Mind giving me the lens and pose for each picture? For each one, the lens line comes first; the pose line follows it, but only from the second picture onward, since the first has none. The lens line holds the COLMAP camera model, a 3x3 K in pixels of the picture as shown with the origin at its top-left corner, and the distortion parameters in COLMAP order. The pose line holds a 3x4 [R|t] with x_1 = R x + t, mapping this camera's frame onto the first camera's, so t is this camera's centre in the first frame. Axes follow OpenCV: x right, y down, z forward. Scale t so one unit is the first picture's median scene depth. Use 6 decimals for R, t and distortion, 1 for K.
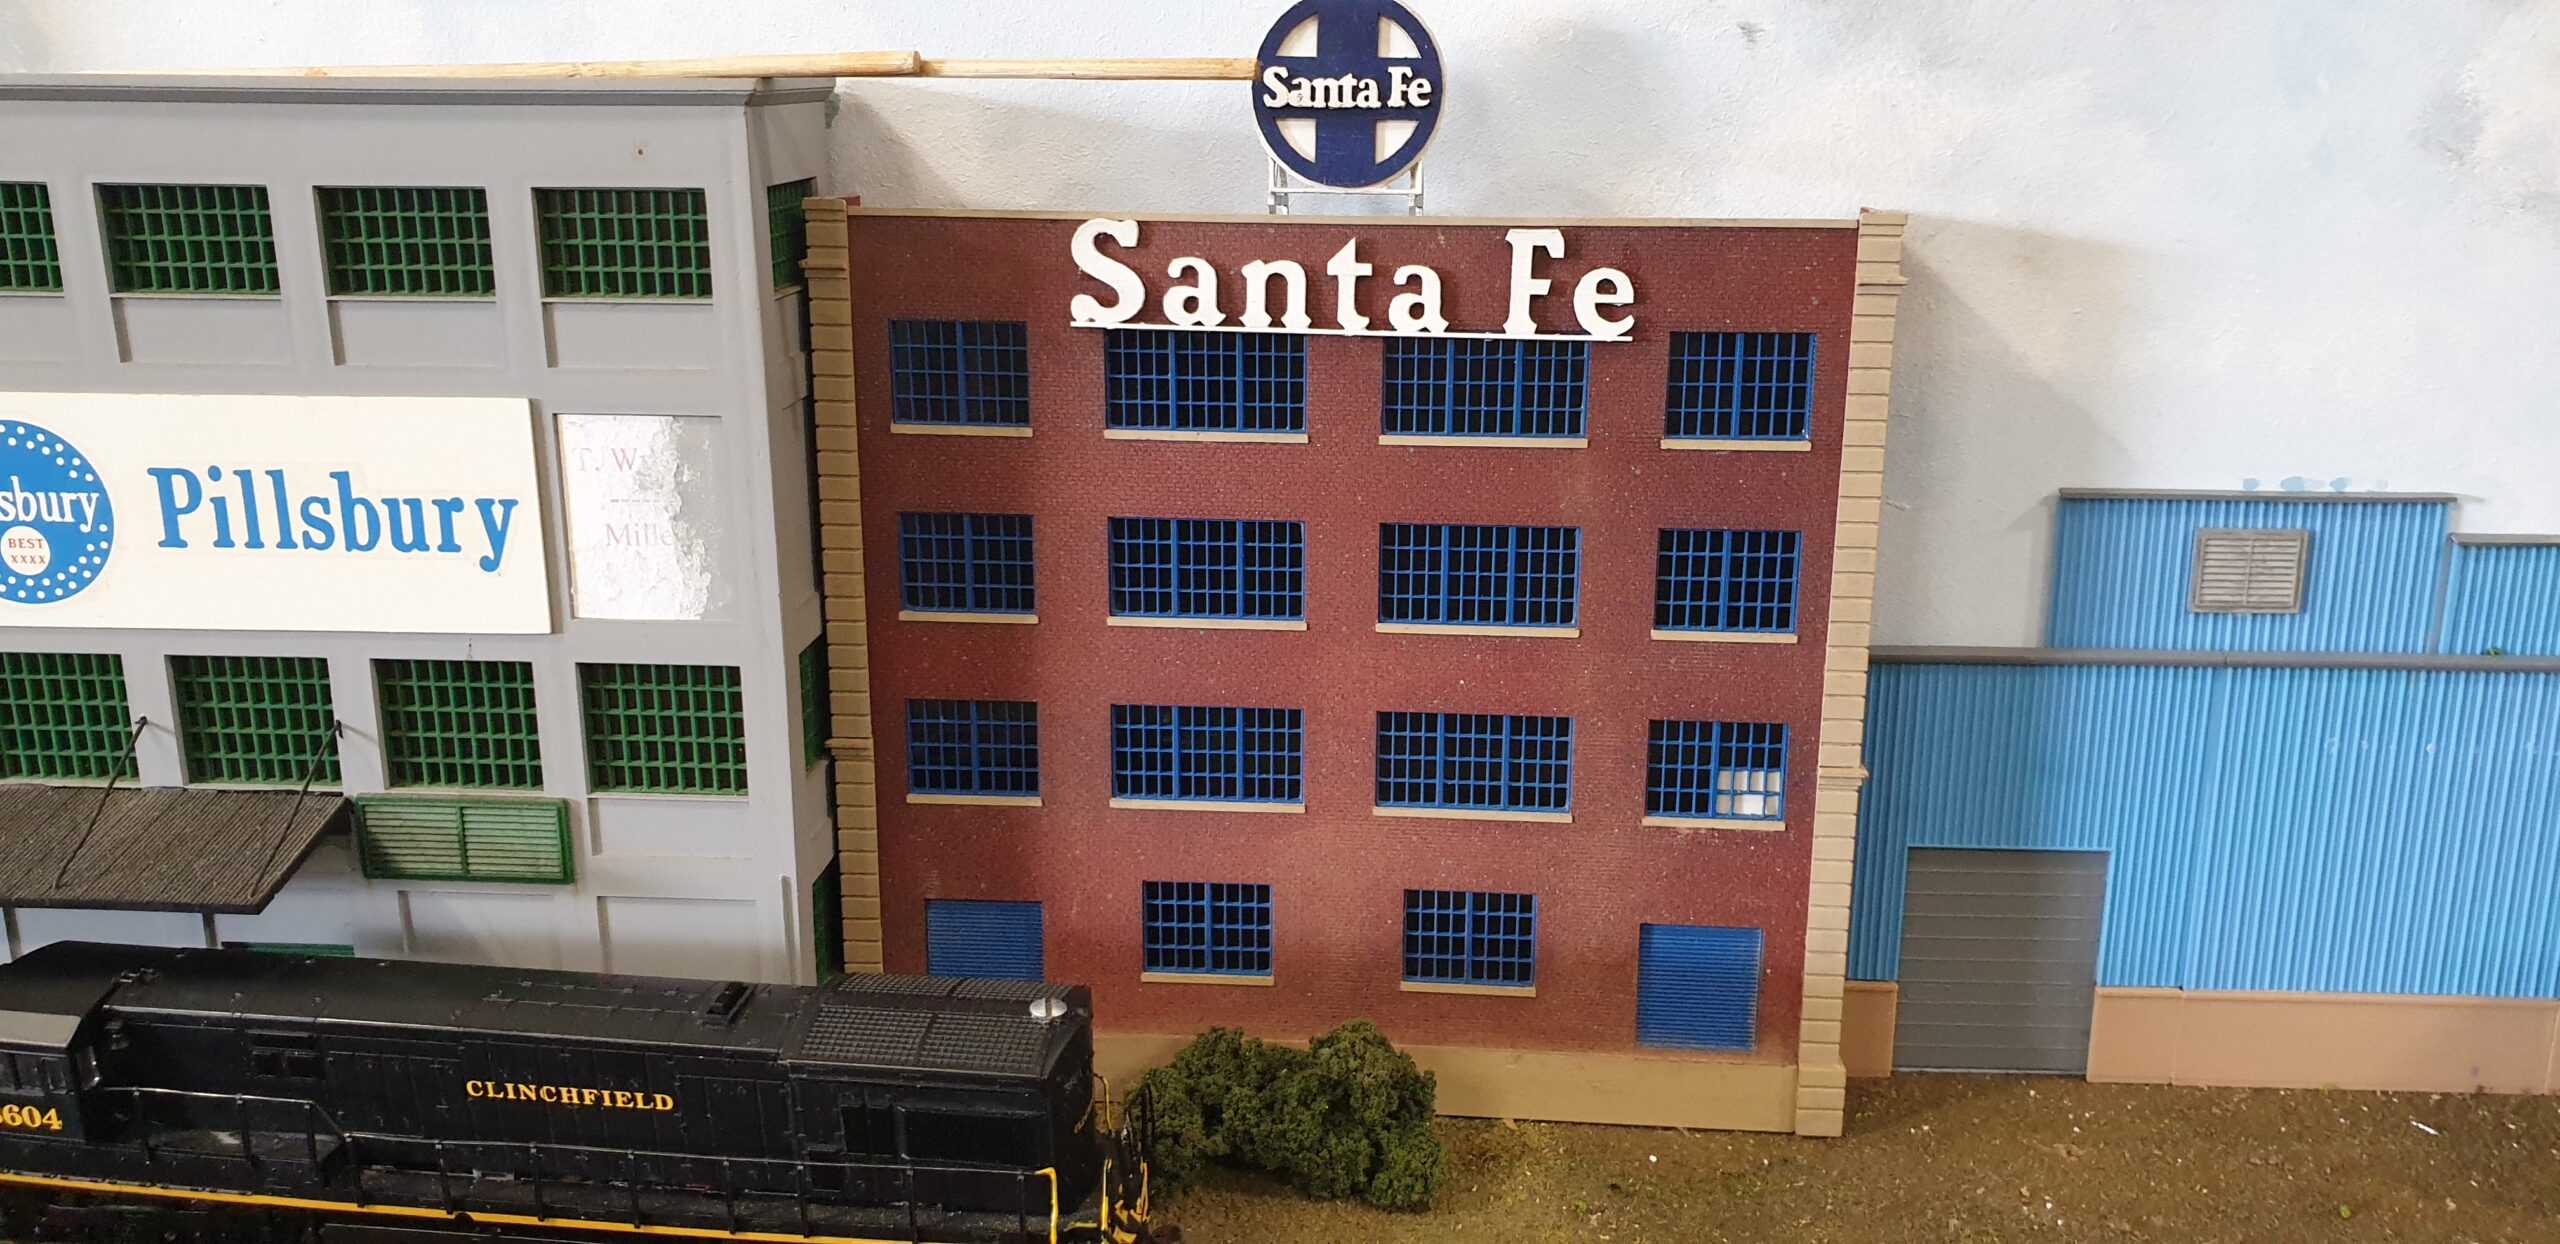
lens RADIAL K [[1847.0, 0, 1284.3], [0, 1847.0, 592.4], [0, 0, 1]] dist [0.001848, -0.006919]
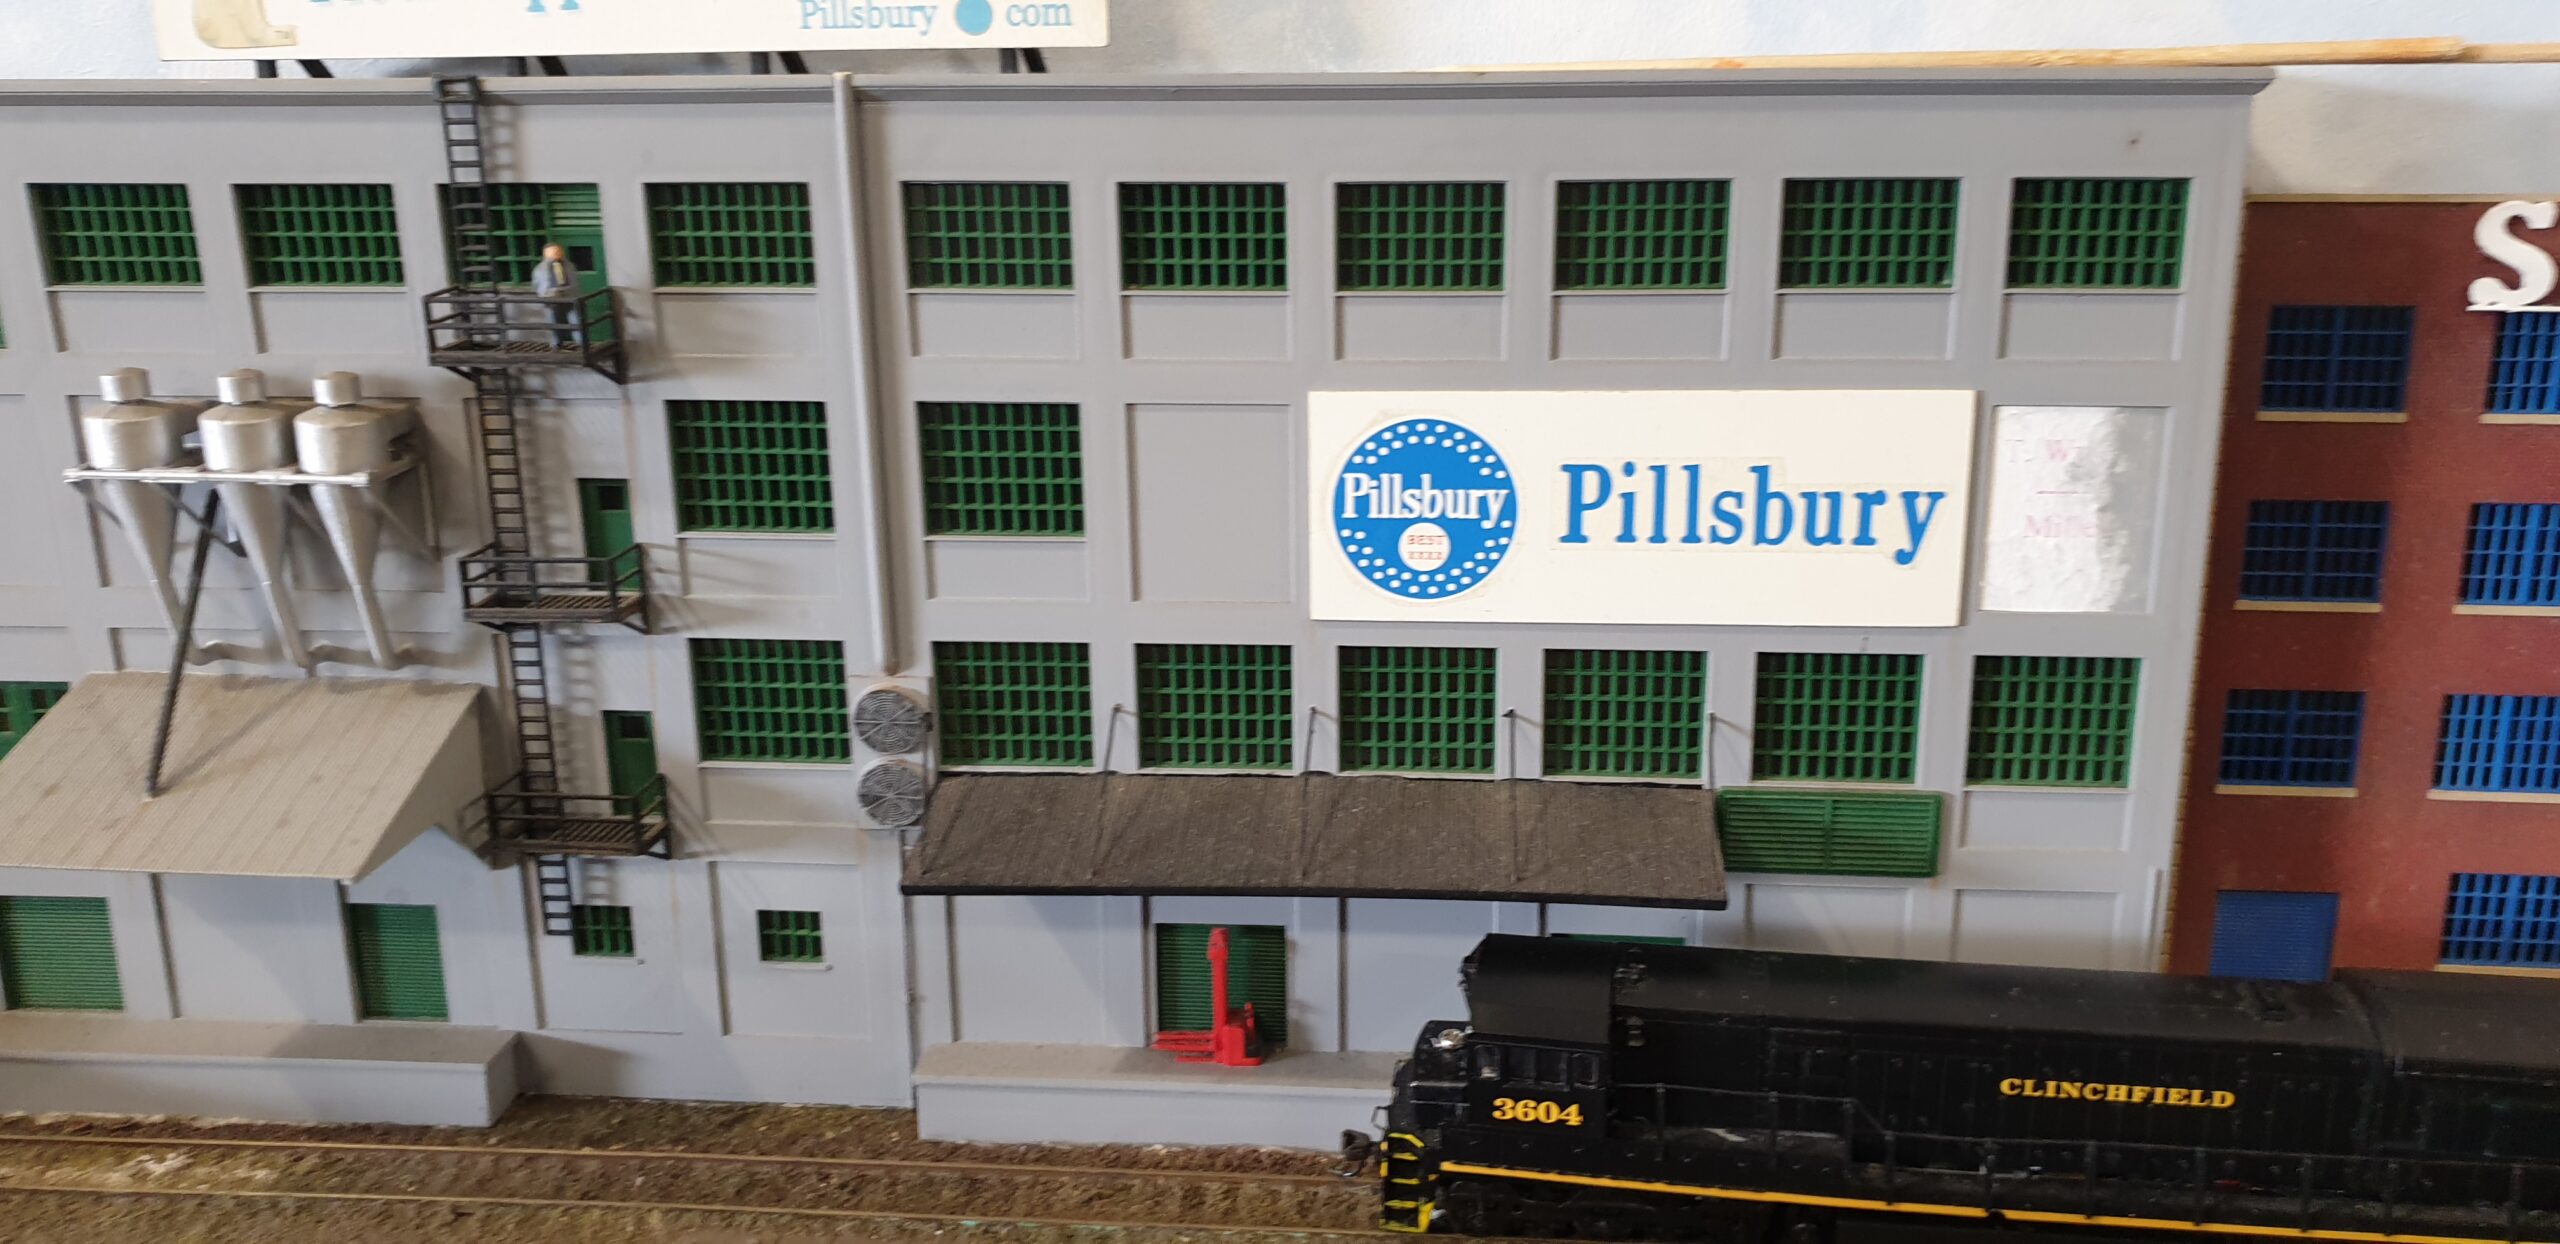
lens RADIAL K [[1768.2, 0, 1285.8], [0, 1768.2, 581.3], [0, 0, 1]] dist [0.064854, -0.098993]
pose [[0.999509, -0.007011, -0.030522, -0.730606], [0.007306, 0.999928, 0.009554, -0.013700], [0.030453, -0.009773, 0.999488, 0.028939]]
